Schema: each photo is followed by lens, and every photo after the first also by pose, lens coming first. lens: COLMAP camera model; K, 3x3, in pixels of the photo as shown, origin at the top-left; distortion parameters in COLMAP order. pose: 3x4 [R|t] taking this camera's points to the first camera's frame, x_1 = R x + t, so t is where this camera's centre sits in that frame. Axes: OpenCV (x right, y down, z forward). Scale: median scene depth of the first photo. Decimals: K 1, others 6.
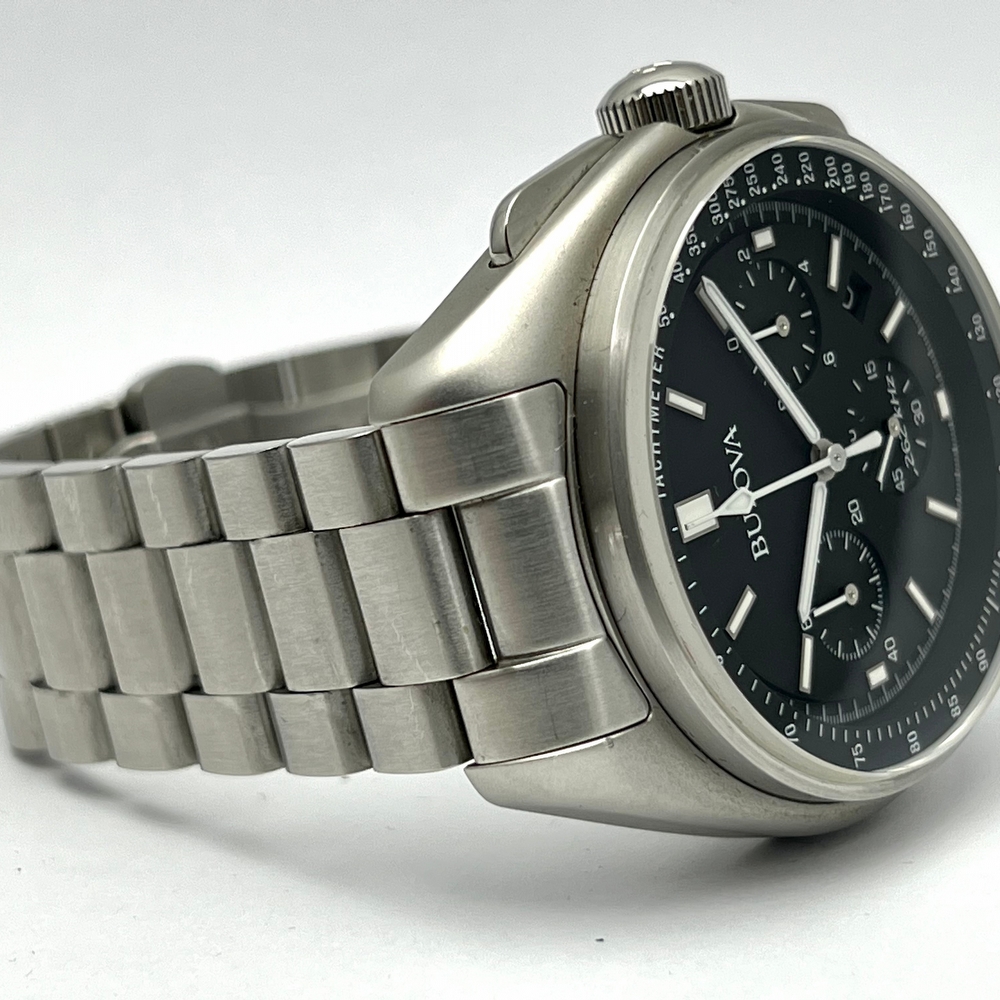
lens RADIAL K [[2801.0, 0, 499.8], [0, 2801.0, 502.5], [0, 0, 1]] dist [0.236537, 0.000000]
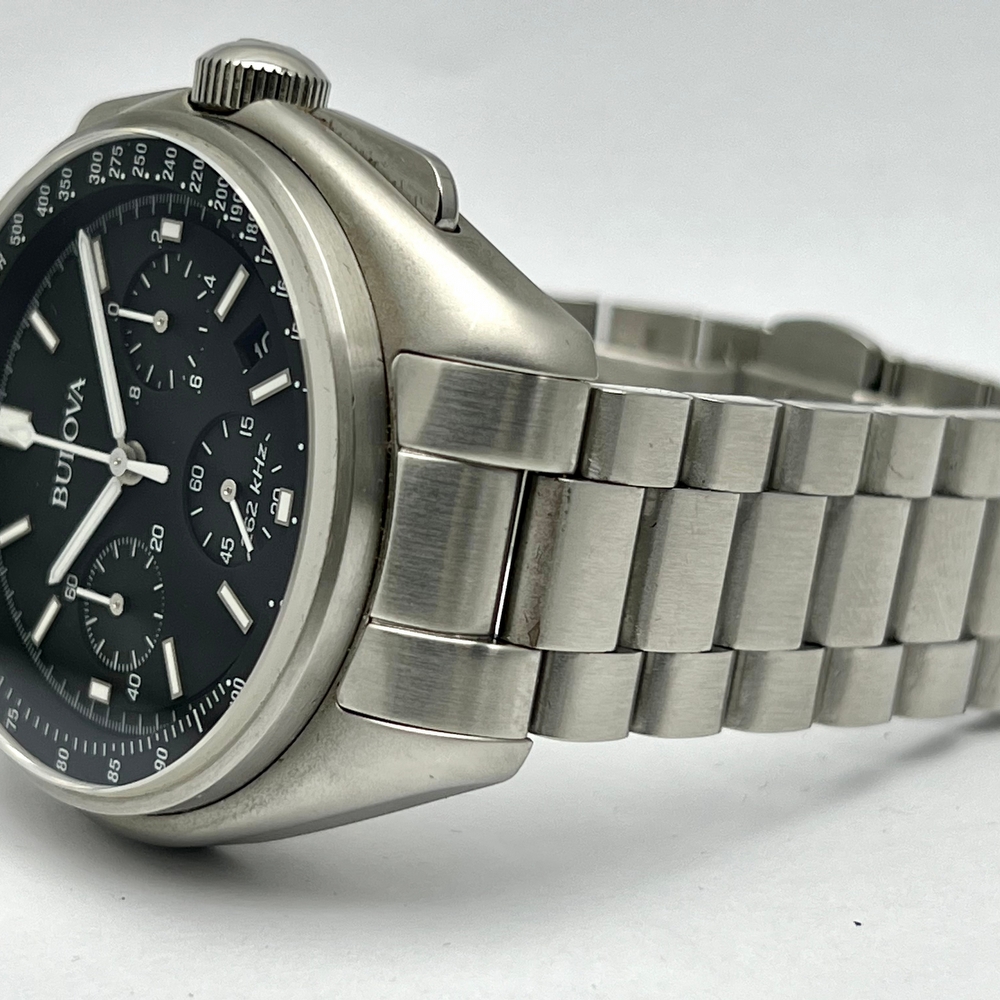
lens RADIAL K [[2801.0, 0, 494.3], [0, 2801.0, 505.5], [0, 0, 1]] dist [0.236537, 0.000000]
pose [[-0.111389, 0.345117, -0.931926, 1.012645], [-0.263163, 0.894041, 0.362542, -0.387542], [0.958299, 0.285631, -0.008764, 1.133319]]
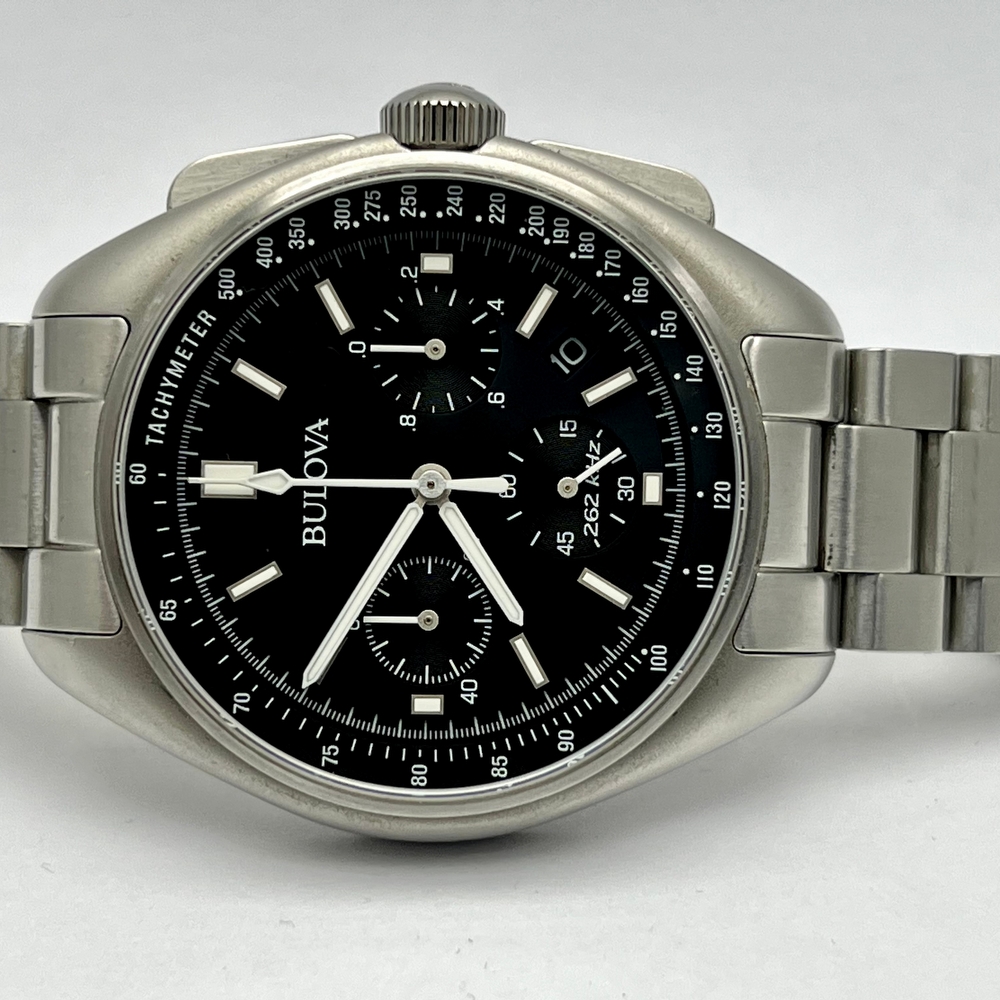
lens RADIAL K [[2801.0, 0, 497.3], [0, 2801.0, 493.4], [0, 0, 1]] dist [0.236537, 0.000000]
pose [[0.641981, 0.265725, -0.719201, 0.871478], [-0.288938, 0.952713, 0.094086, -0.115853], [0.710194, 0.147403, 0.688402, 0.310085]]
